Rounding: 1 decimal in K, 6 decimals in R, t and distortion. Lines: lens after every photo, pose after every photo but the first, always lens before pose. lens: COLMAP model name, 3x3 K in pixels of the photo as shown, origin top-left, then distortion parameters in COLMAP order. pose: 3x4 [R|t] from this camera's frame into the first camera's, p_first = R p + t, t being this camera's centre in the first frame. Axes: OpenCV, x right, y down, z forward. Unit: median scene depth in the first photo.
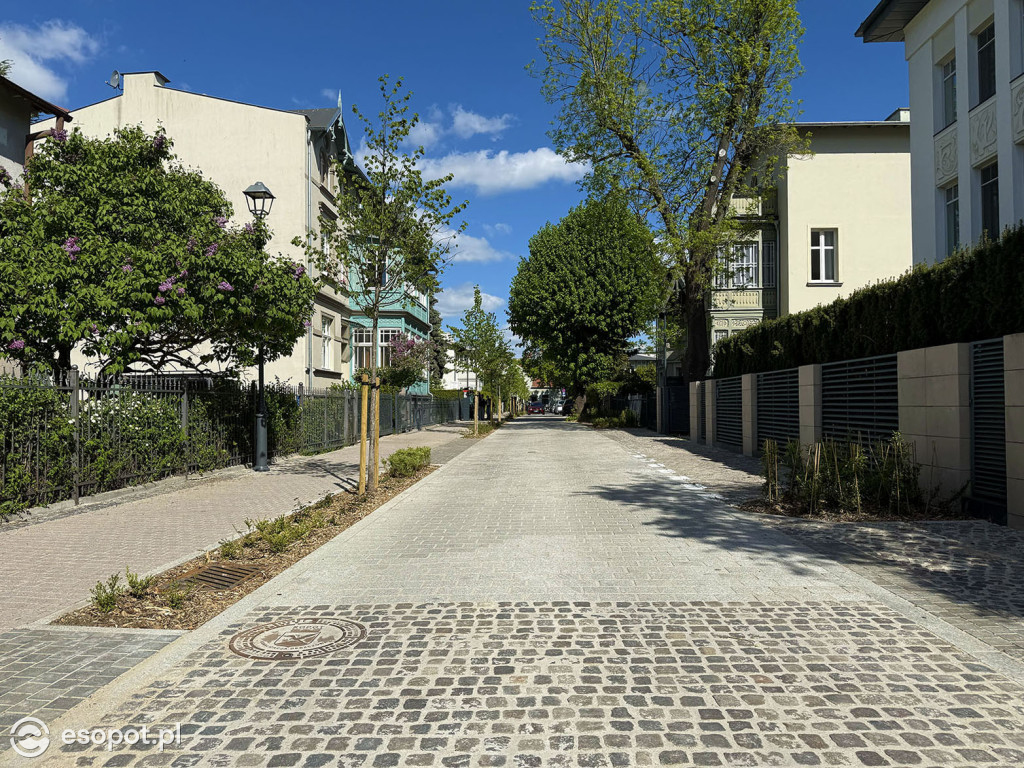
lens RADIAL K [[738.4, 0, 512.1], [0, 738.4, 378.6], [0, 0, 1]] dist [0.099727, -0.134441]
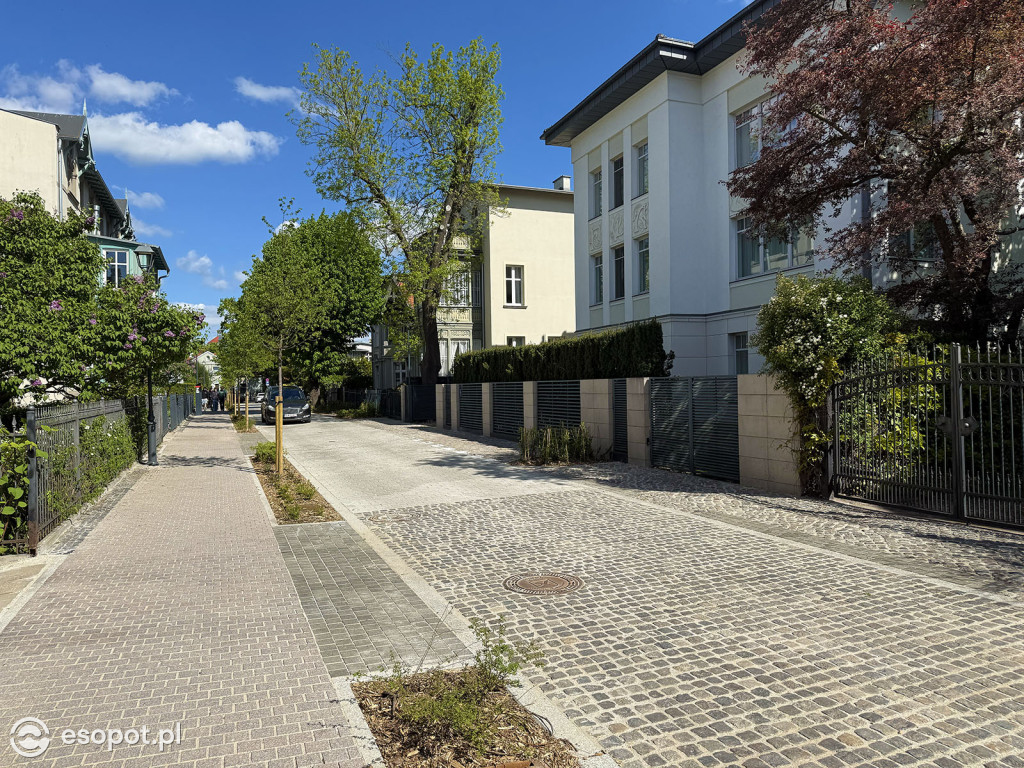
lens RADIAL K [[726.3, 0, 511.4], [0, 726.3, 387.7], [0, 0, 1]] dist [0.099477, -0.109074]
pose [[0.911144, -0.016431, 0.411760, -0.138340], [0.001624, 0.999340, 0.036284, -0.027317], [-0.412084, -0.032391, 0.910570, -0.208820]]
